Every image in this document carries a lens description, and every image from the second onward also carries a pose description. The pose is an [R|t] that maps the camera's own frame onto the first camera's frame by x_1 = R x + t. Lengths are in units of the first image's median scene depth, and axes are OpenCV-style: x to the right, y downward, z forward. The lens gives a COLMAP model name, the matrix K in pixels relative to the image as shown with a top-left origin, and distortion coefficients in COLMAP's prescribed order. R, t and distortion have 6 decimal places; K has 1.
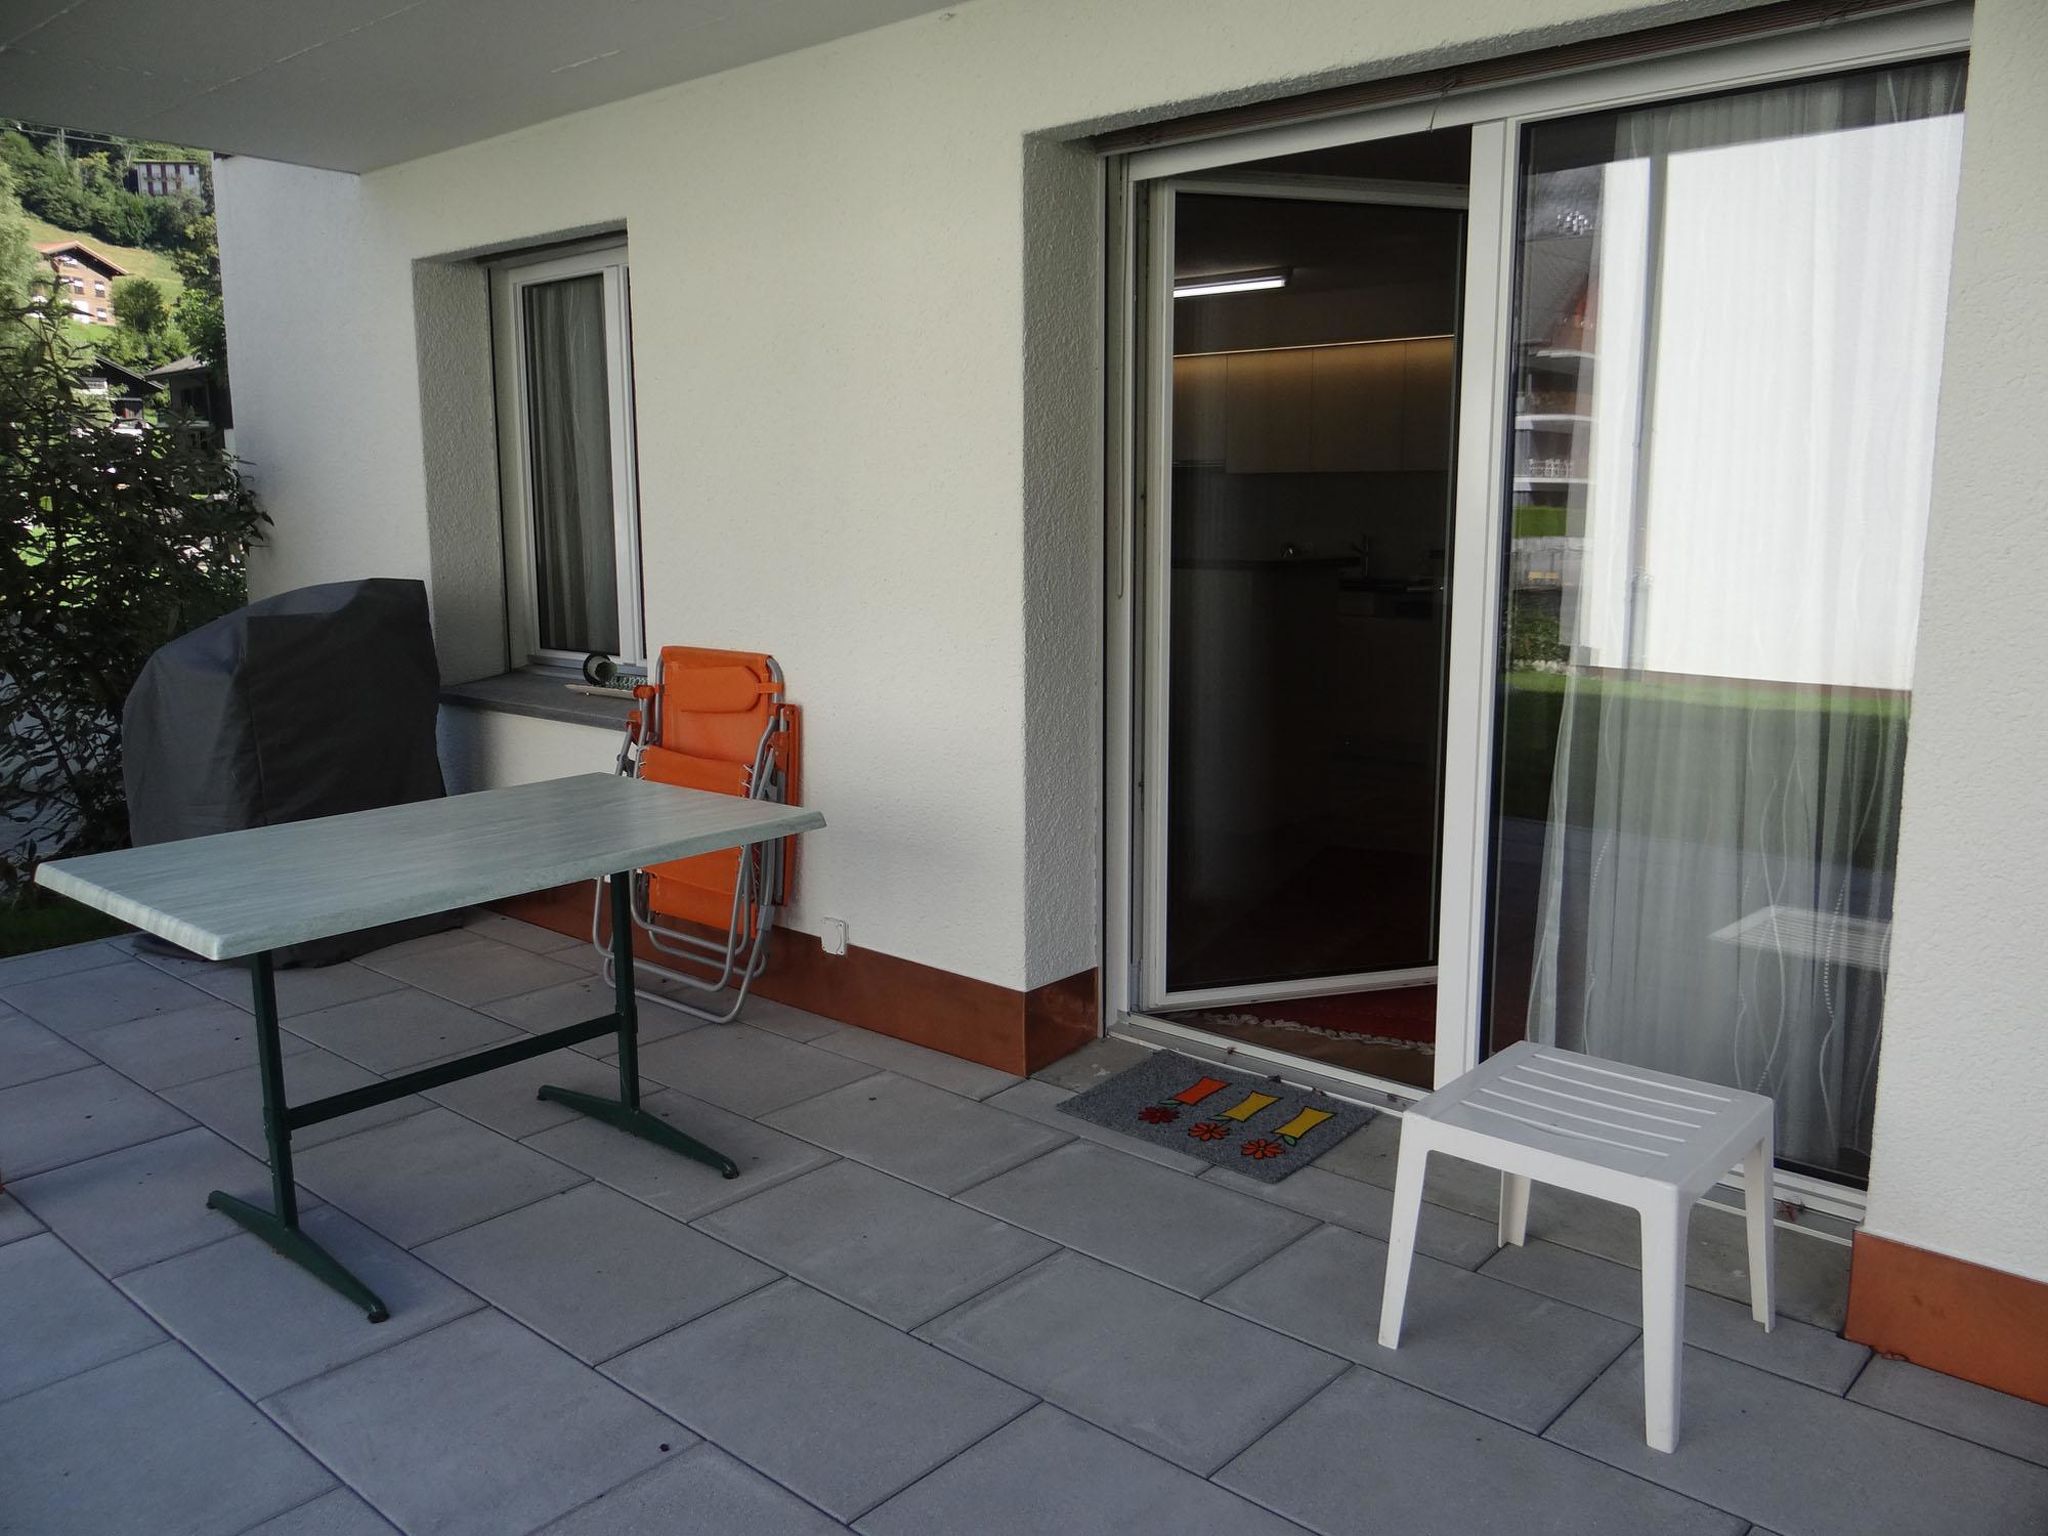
lens RADIAL K [[1623.0, 0, 1021.4], [0, 1623.0, 762.6], [0, 0, 1]] dist [0.002213, 0.002827]
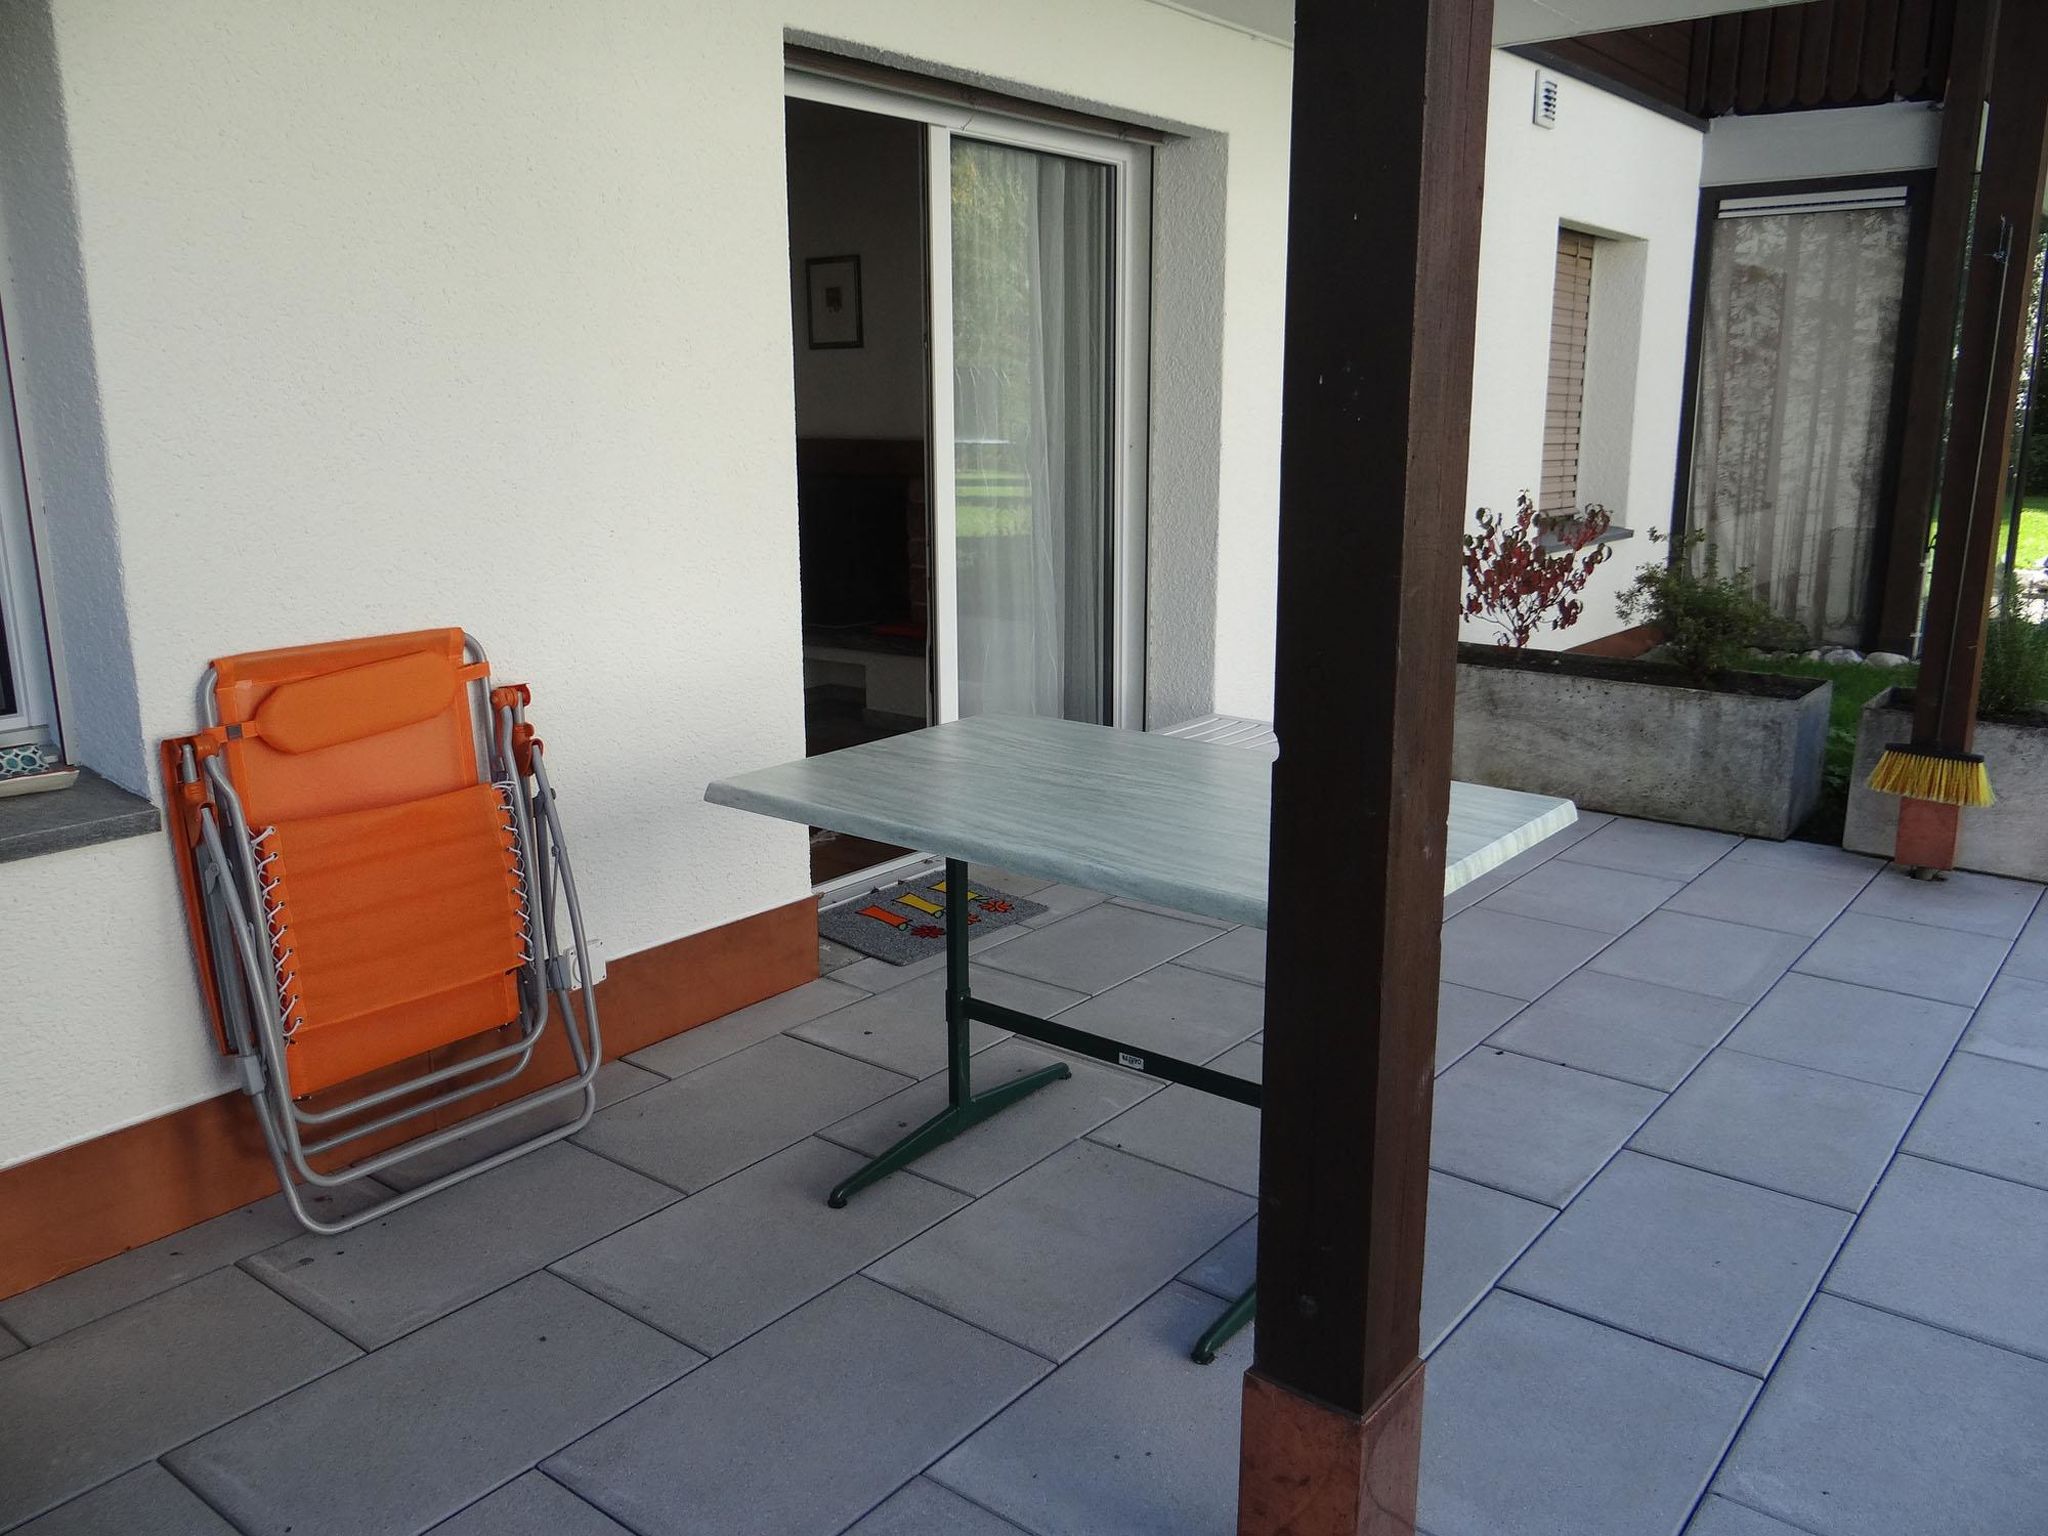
lens RADIAL K [[1623.0, 0, 1021.4], [0, 1623.0, 762.6], [0, 0, 1]] dist [0.002213, 0.002827]
pose [[-0.075209, -0.211027, 0.974583, -1.041198], [0.164490, 0.961336, 0.220853, -0.149166], [-0.983507, 0.176919, -0.037589, 0.957201]]
